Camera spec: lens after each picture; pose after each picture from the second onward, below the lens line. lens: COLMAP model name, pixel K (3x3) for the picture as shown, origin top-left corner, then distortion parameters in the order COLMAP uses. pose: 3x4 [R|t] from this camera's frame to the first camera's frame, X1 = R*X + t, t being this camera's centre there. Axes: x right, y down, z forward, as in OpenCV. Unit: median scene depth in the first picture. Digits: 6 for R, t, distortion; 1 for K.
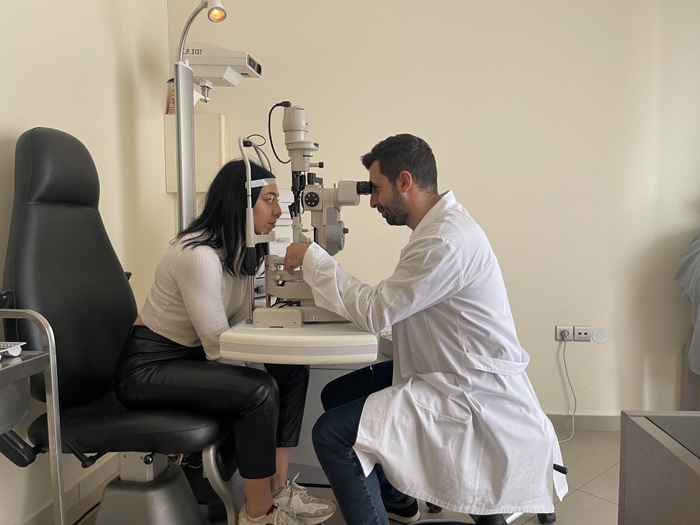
lens RADIAL K [[540.9, 0, 350.0], [0, 540.9, 262.5], [0, 0, 1]] dist [0.007673, -0.000068]
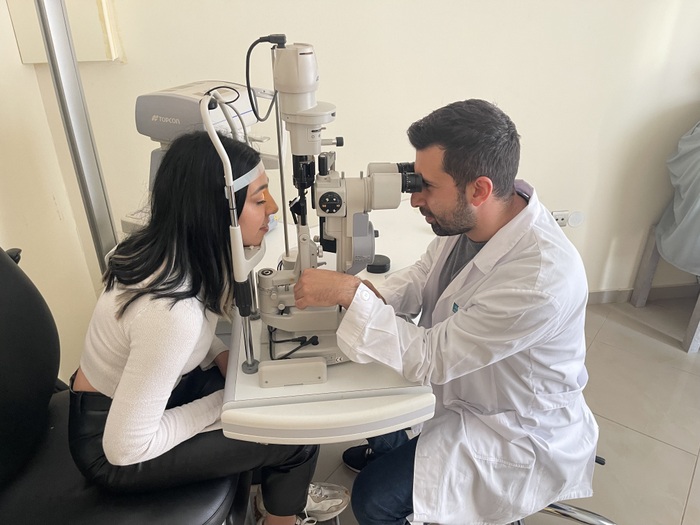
lens RADIAL K [[528.6, 0, 375.6], [0, 528.6, 262.5], [0, 0, 1]] dist [0.055314, 0.000963]
pose [[0.972280, -0.086014, 0.217425, -0.176202], [-0.010505, 0.912871, 0.408113, -0.338136], [-0.233584, -0.399084, 0.886662, 0.423276]]
